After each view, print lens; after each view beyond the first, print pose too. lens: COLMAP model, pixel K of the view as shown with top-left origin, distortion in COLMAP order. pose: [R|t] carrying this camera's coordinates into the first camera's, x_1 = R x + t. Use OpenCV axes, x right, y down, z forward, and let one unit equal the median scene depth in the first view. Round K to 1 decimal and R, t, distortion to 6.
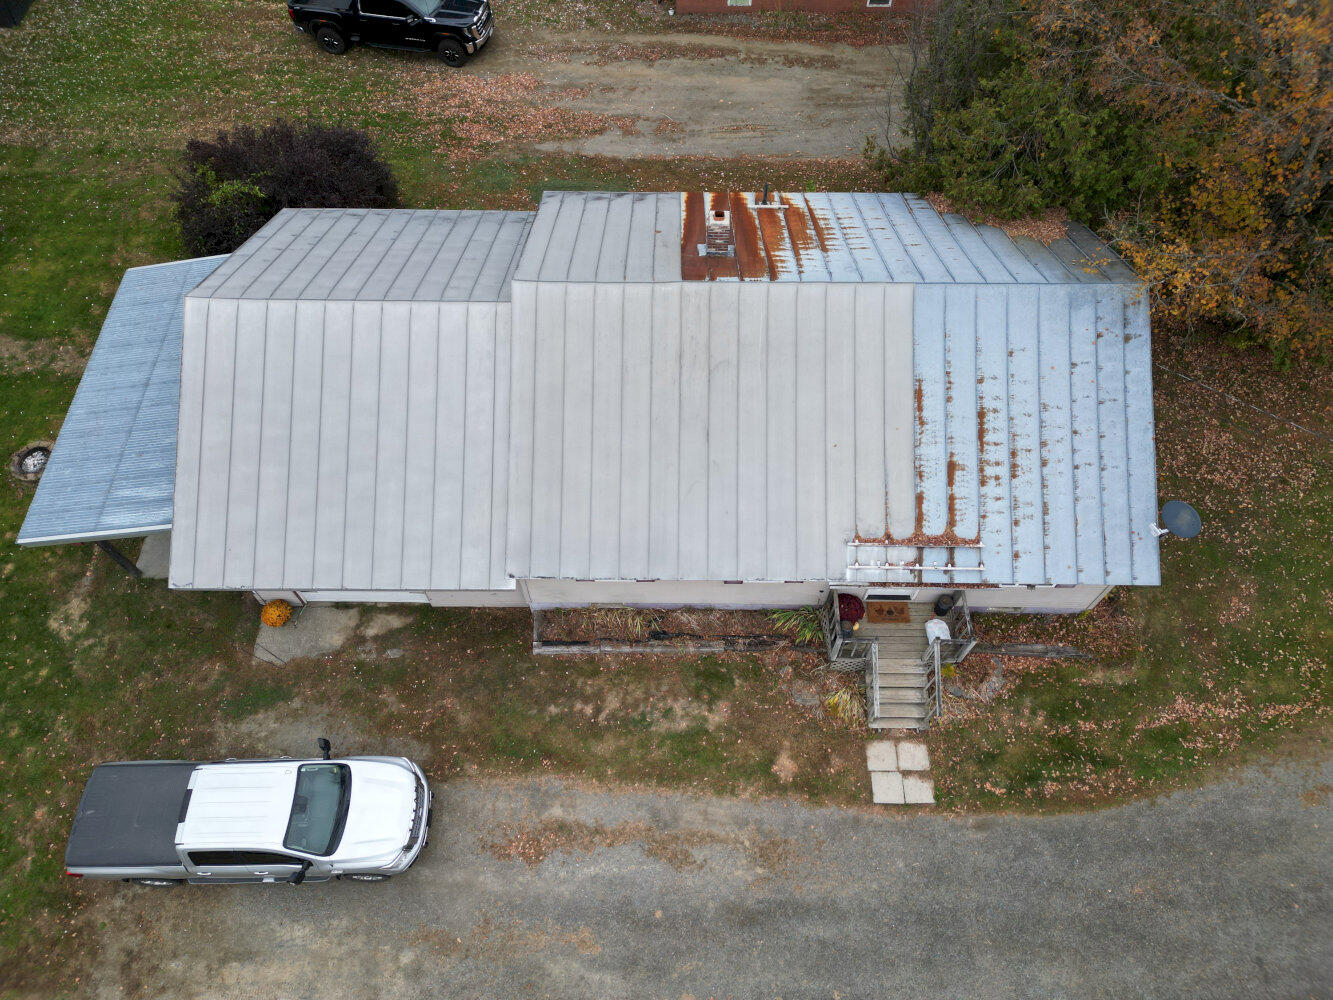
lens RADIAL K [[925.4, 0, 666.5], [0, 925.4, 500.0], [0, 0, 1]] dist [0.092114, -0.100777]
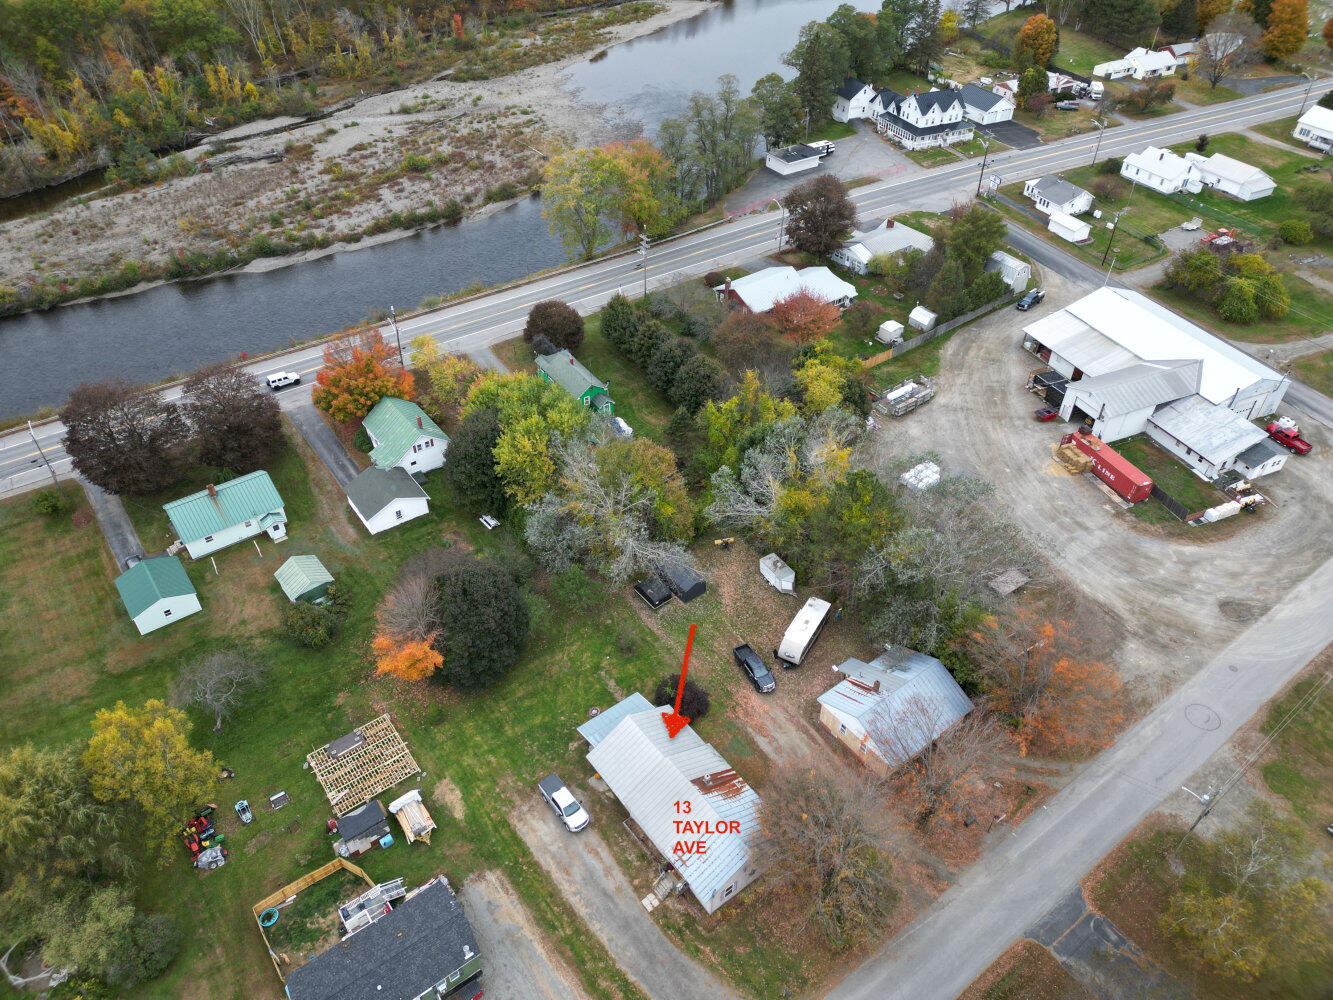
lens RADIAL K [[925.4, 0, 666.5], [0, 925.4, 500.0], [0, 0, 1]] dist [0.092114, -0.100777]
pose [[0.610889, 0.508579, -0.606764, 1.968821], [-0.682682, 0.726500, -0.078383, -0.769874], [0.400950, 0.462110, 0.791008, -3.254370]]
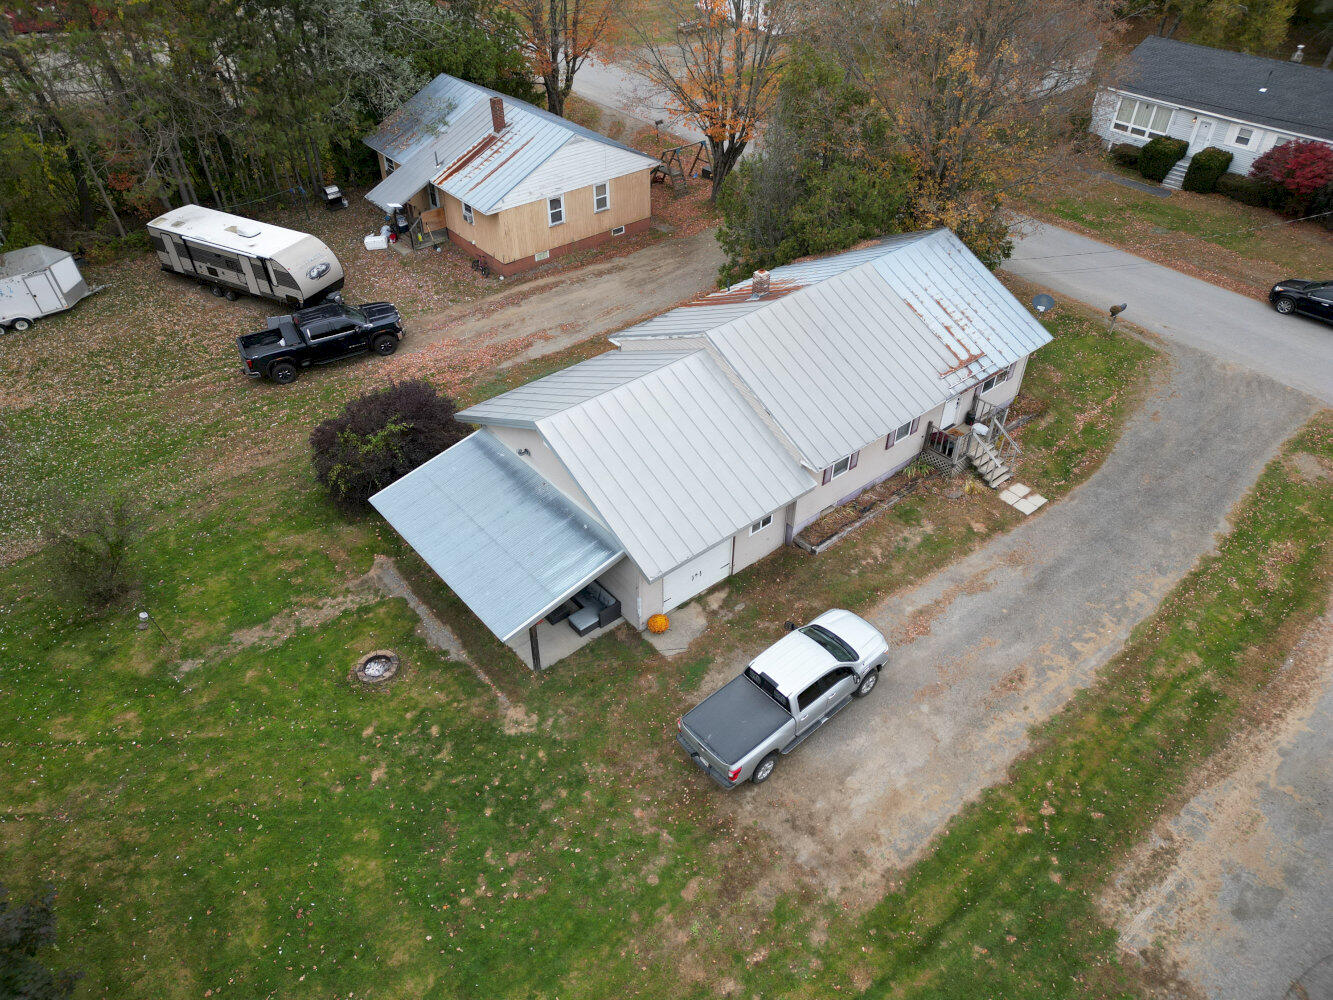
lens RADIAL K [[925.4, 0, 666.5], [0, 925.4, 500.0], [0, 0, 1]] dist [0.092114, -0.100777]
pose [[0.762679, -0.412292, 0.498333, -1.059974], [0.558108, 0.808899, -0.184927, 0.244200], [-0.326857, 0.419164, 0.847034, -0.207653]]
